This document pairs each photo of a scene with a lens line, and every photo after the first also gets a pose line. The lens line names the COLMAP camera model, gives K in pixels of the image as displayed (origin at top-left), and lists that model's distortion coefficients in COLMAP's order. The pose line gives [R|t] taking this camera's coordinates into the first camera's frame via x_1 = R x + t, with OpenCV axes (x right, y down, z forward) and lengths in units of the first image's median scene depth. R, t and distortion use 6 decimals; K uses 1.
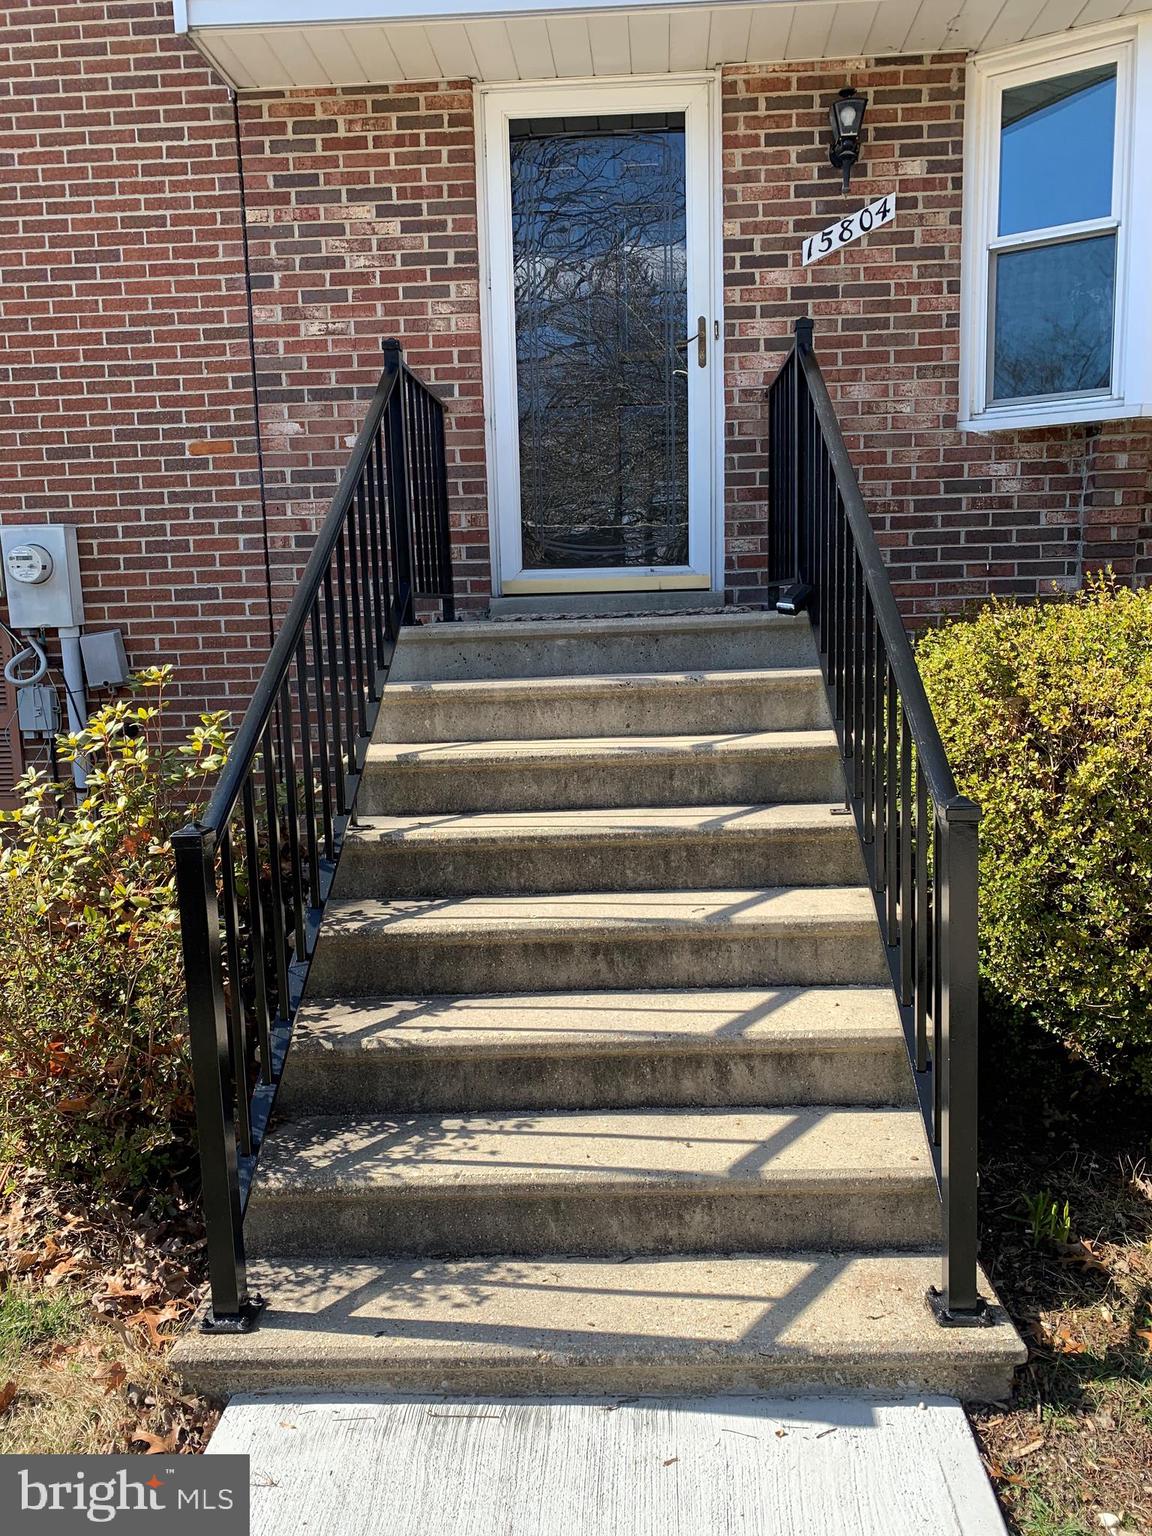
lens RADIAL K [[1165.1, 0, 579.1], [0, 1165.1, 749.9], [0, 0, 1]] dist [0.029271, -0.003675]
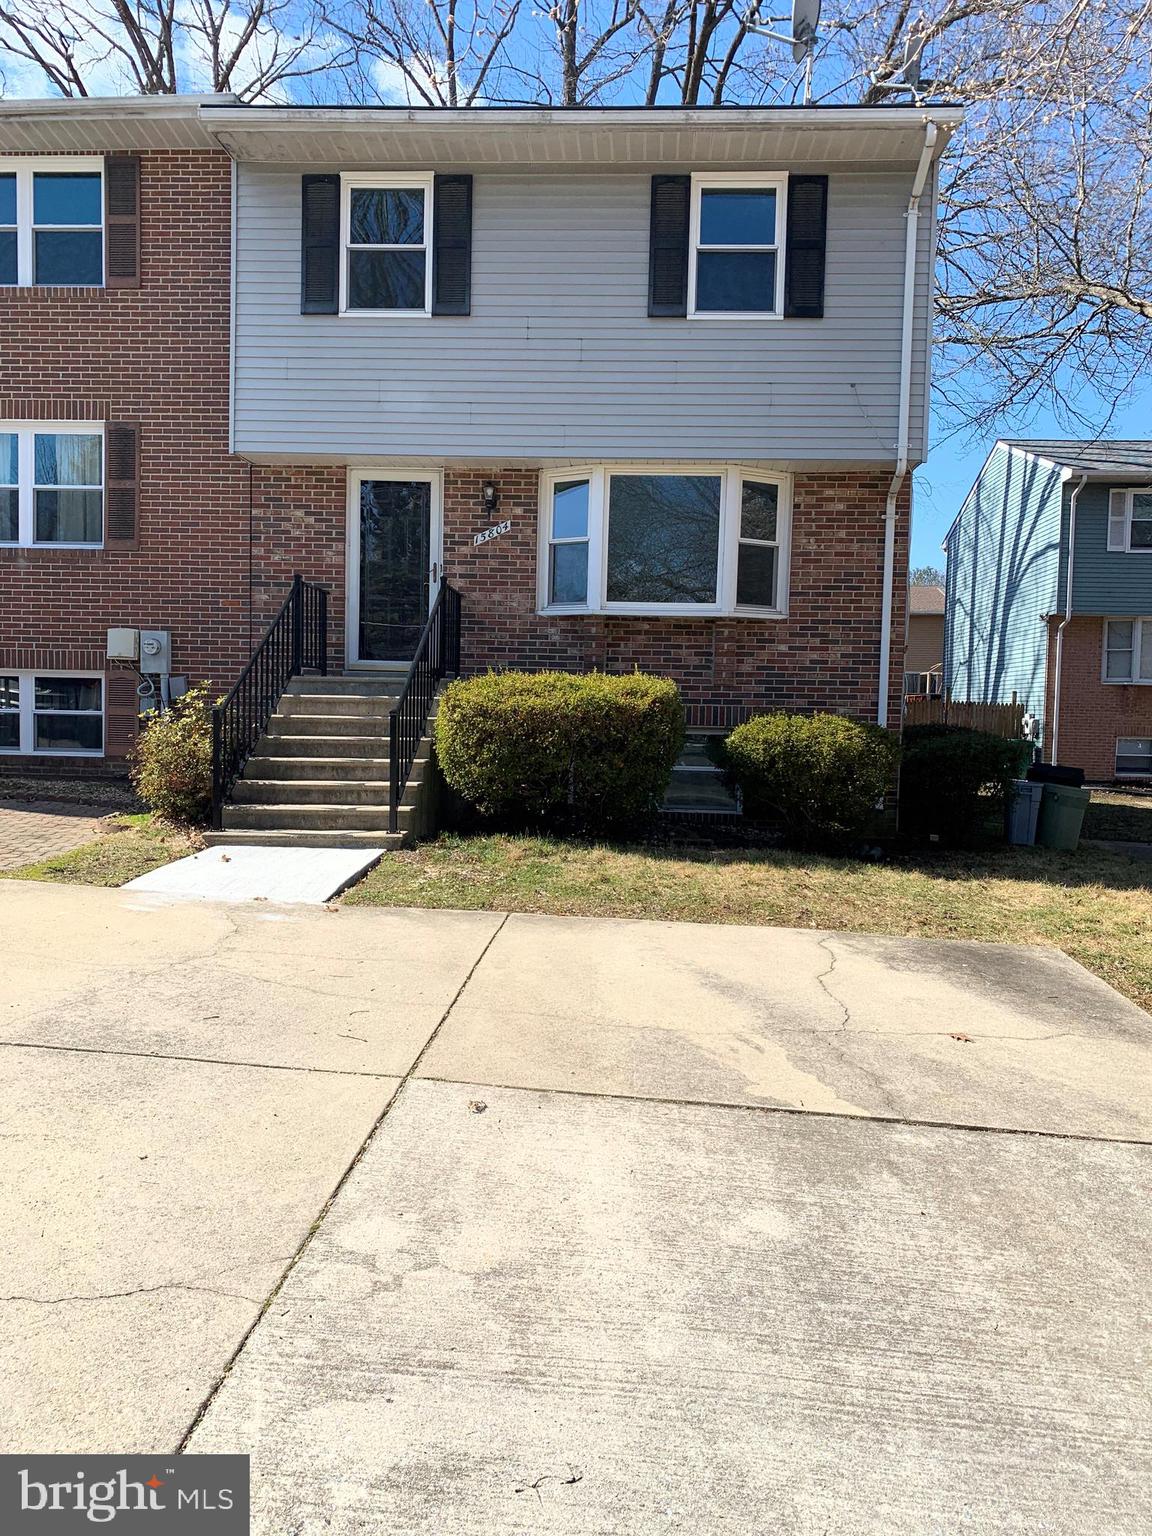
lens RADIAL K [[1144.5, 0, 579.0], [0, 1144.5, 777.4], [0, 0, 1]] dist [0.154363, -0.325707]
pose [[0.998601, 0.052540, -0.005906, 0.450252], [-0.052827, 0.996060, -0.071228, 0.240157], [0.002140, 0.071440, 0.997443, -1.403092]]
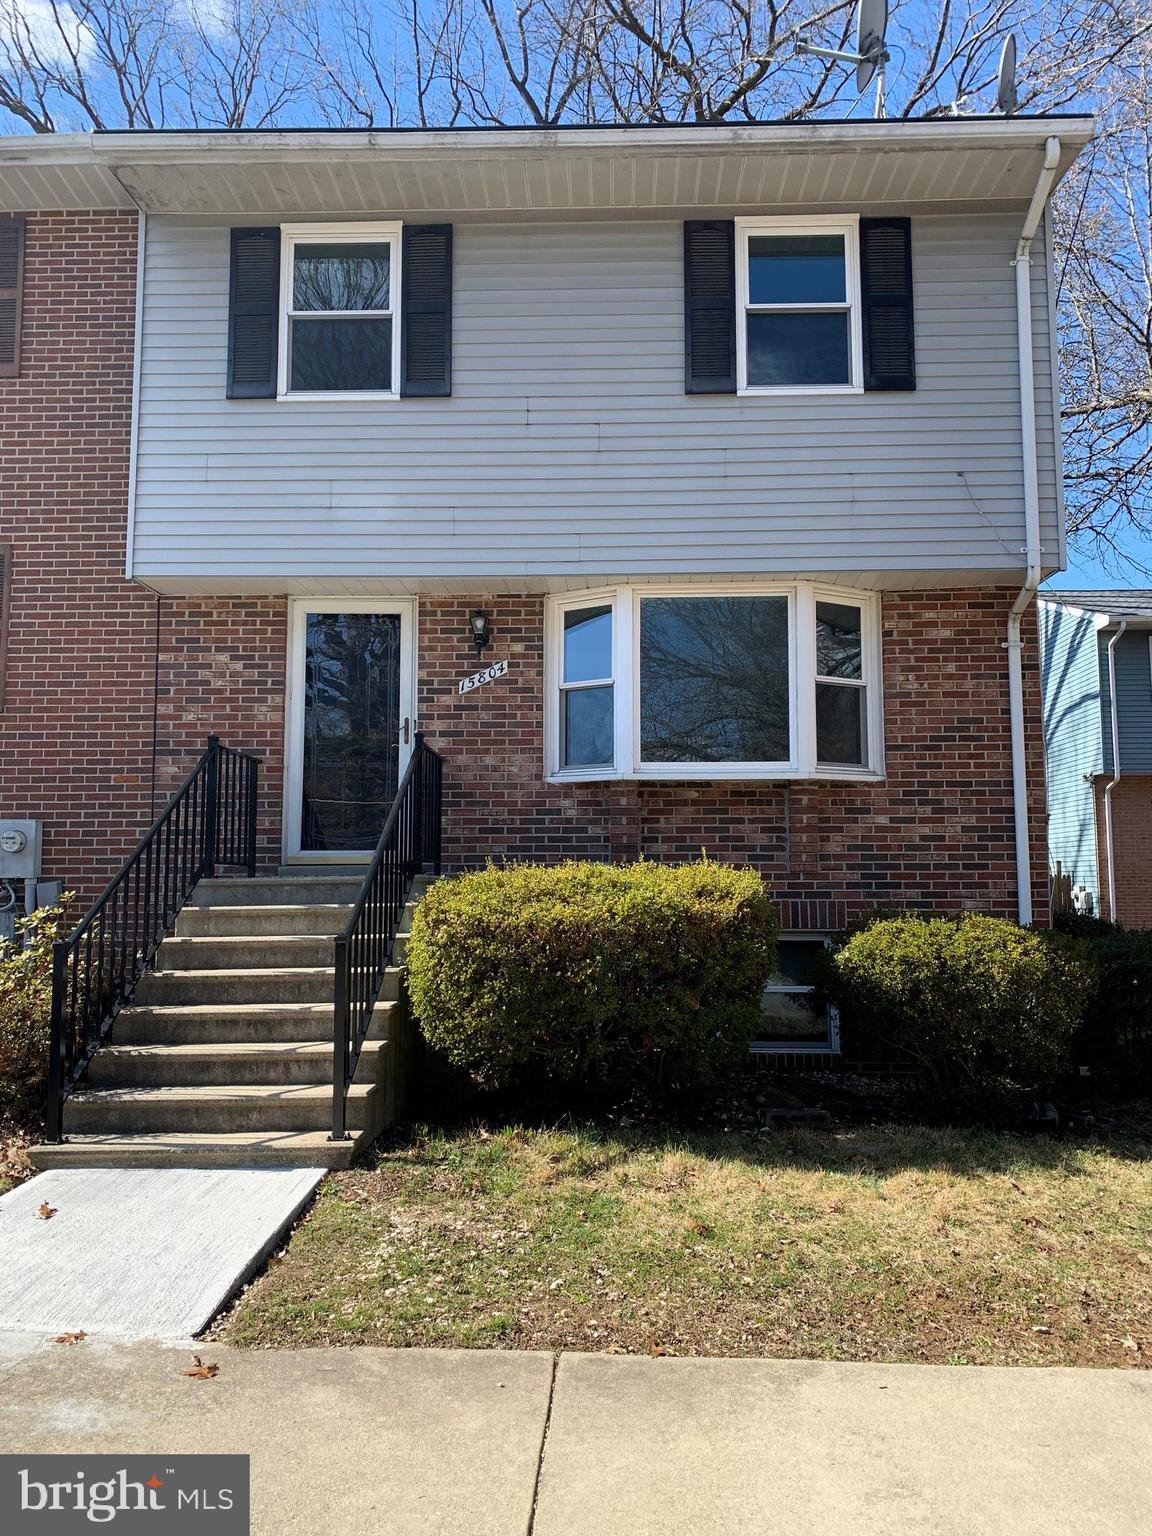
lens RADIAL K [[1144.5, 0, 579.0], [0, 1144.5, 777.4], [0, 0, 1]] dist [0.154363, -0.325707]
pose [[0.999513, 0.027545, 0.014638, 0.355072], [-0.023667, 0.975358, -0.219357, 0.112034], [-0.020319, 0.218903, 0.975535, -0.750991]]
